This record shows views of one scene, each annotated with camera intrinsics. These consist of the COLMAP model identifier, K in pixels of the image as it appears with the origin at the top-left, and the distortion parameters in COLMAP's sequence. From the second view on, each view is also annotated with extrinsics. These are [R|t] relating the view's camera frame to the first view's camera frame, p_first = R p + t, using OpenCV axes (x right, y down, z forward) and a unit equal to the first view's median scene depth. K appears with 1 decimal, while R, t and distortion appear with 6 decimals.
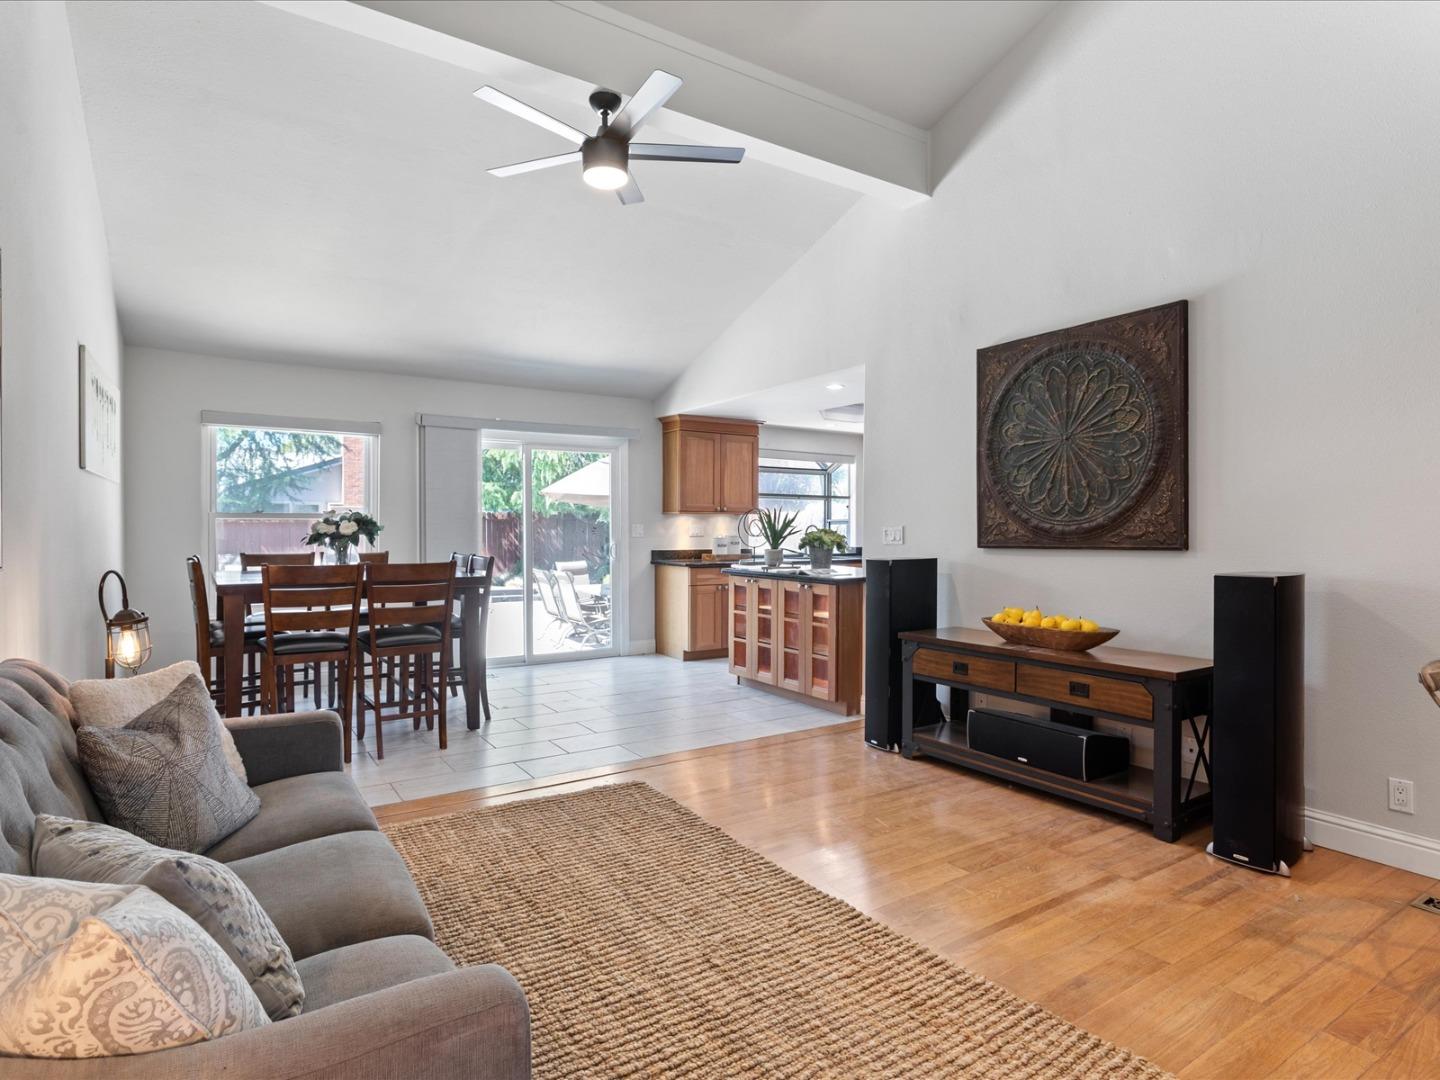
lens RADIAL K [[783.5, 0, 716.9], [0, 783.5, 535.1], [0, 0, 1]] dist [-0.000872, 0.001212]
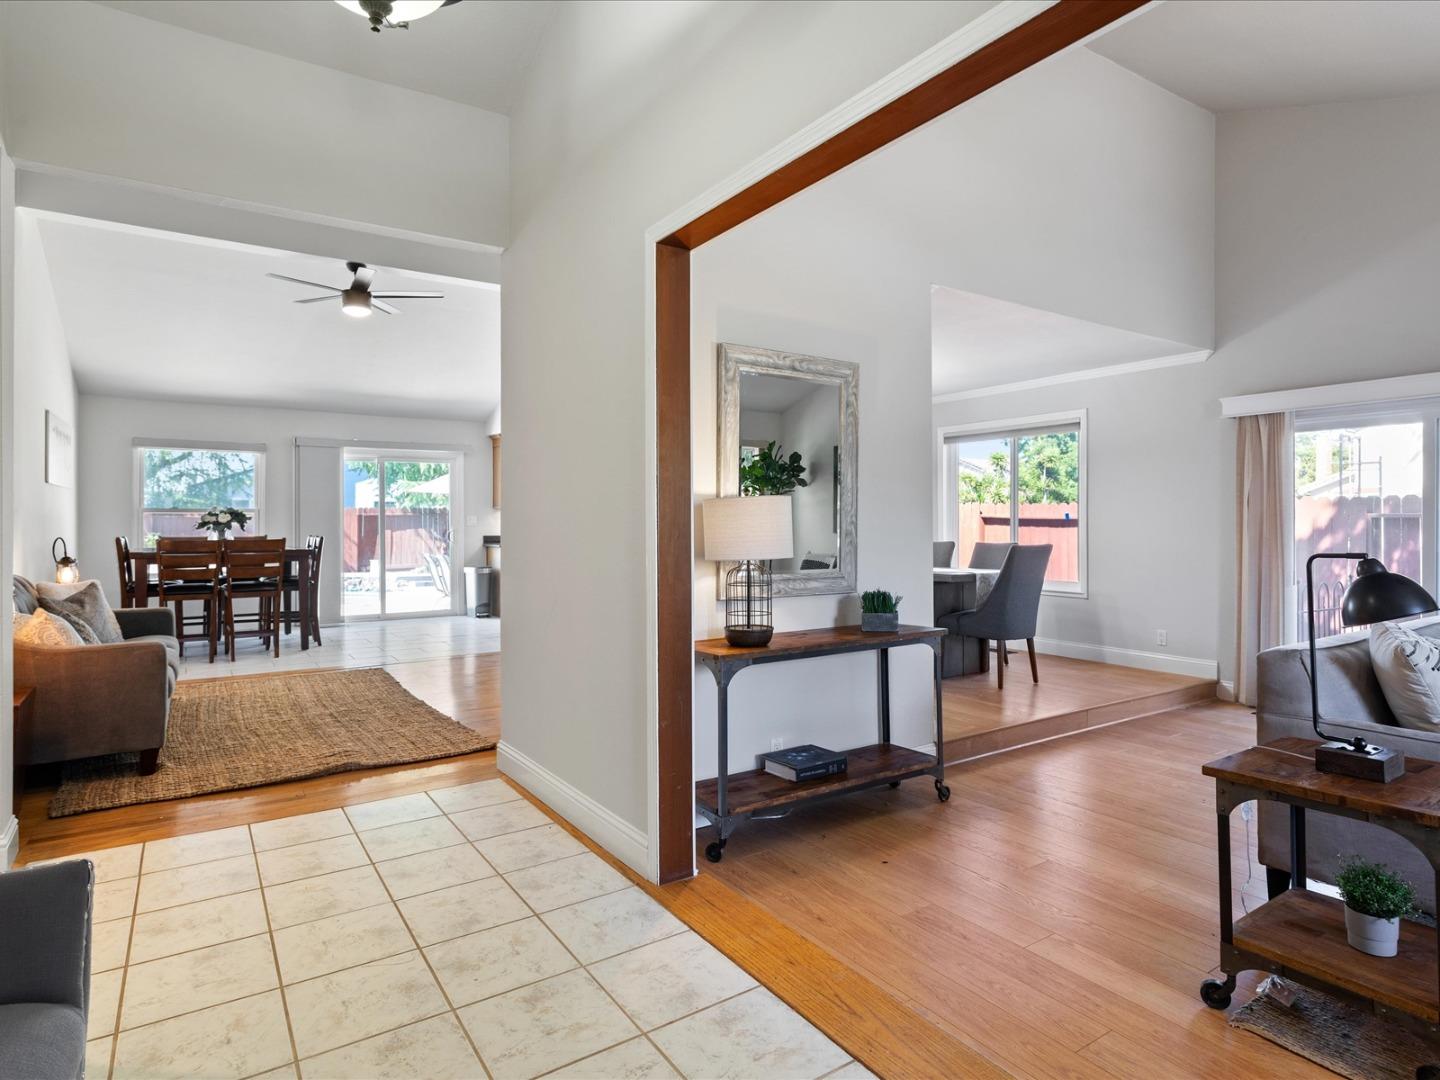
lens RADIAL K [[795.2, 0, 718.1], [0, 795.2, 517.9], [0, 0, 1]] dist [-0.001208, -0.000282]
pose [[0.999915, -0.005075, 0.012033, 0.401285], [0.005252, 0.999878, -0.014687, 0.015496], [-0.011957, 0.014749, 0.999820, -0.474709]]
